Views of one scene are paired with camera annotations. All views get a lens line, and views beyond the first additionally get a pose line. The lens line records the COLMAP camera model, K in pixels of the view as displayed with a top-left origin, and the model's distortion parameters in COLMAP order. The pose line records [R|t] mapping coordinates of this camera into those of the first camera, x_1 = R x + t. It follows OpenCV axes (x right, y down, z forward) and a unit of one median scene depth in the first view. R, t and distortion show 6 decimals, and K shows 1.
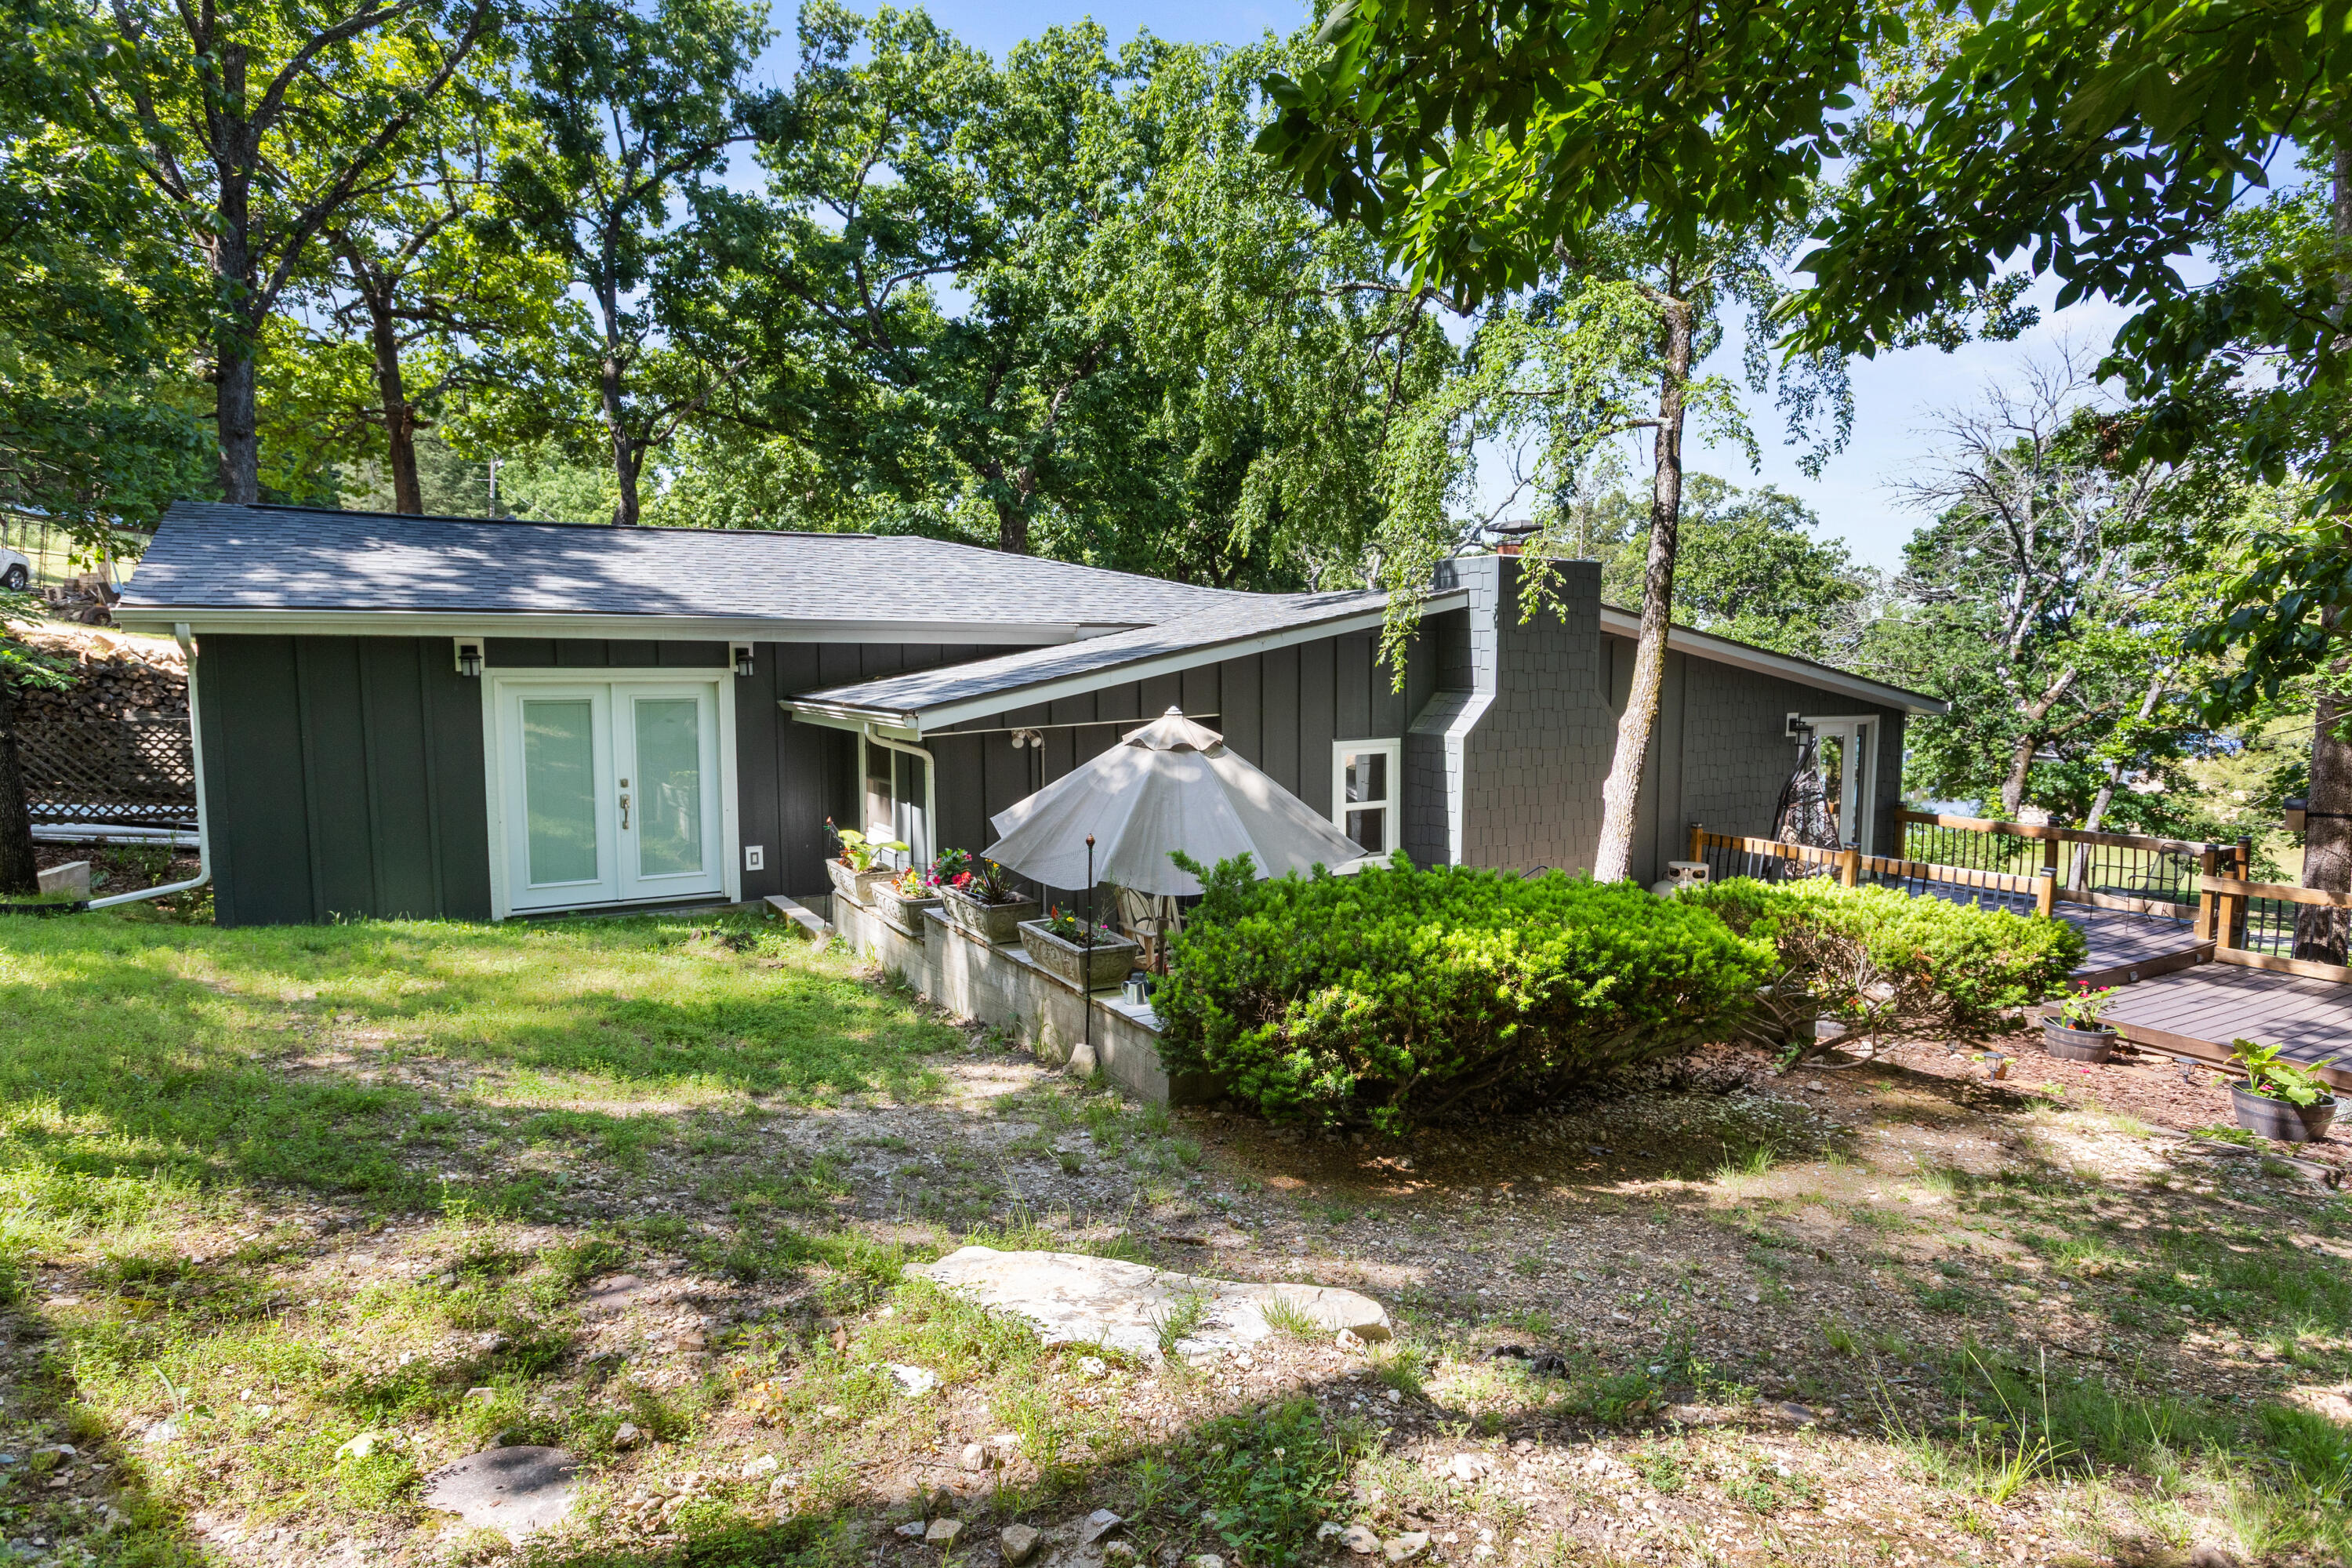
lens RADIAL K [[1370.9, 0, 1172.9], [0, 1370.9, 793.3], [0, 0, 1]] dist [0.000869, -0.000485]
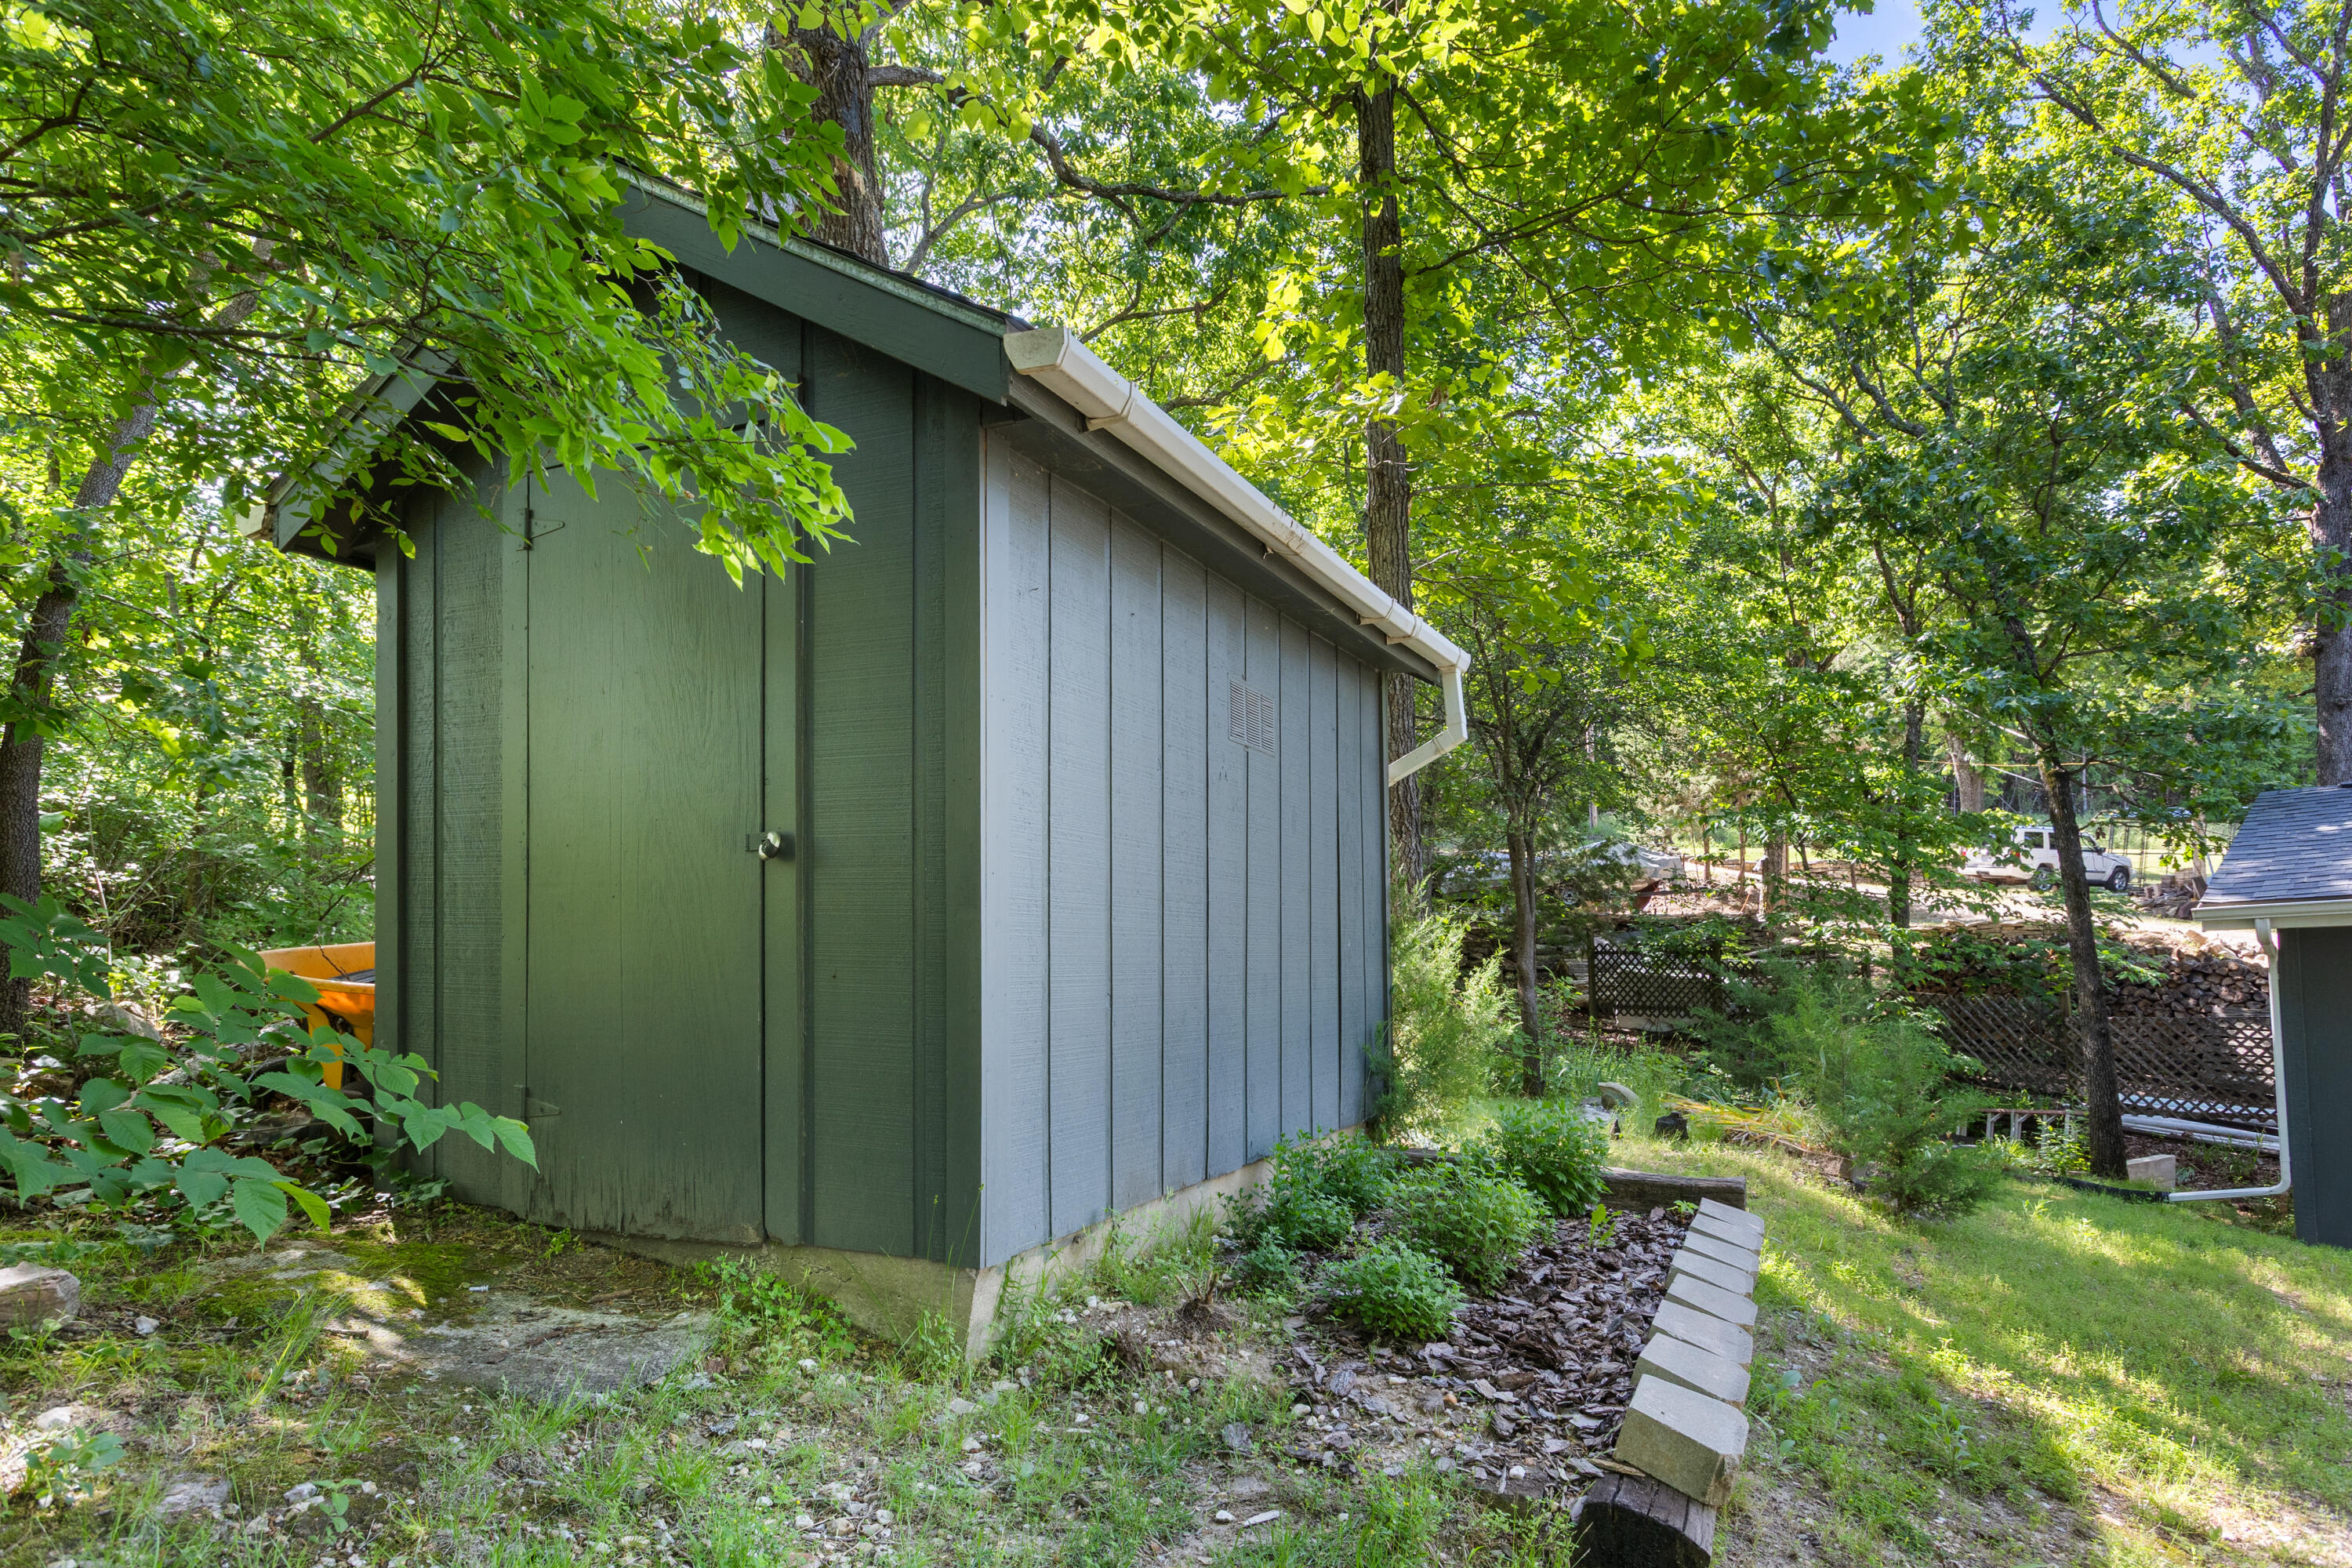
lens RADIAL K [[2174.0, 0, 1174.5], [0, 2174.0, 787.5], [0, 0, 1]] dist [0.080260, 0.000000]
pose [[0.413387, -0.074542, -0.907499, 0.395490], [-0.062948, 0.991920, -0.110151, 0.006334], [0.908377, 0.102661, 0.405355, -0.351442]]
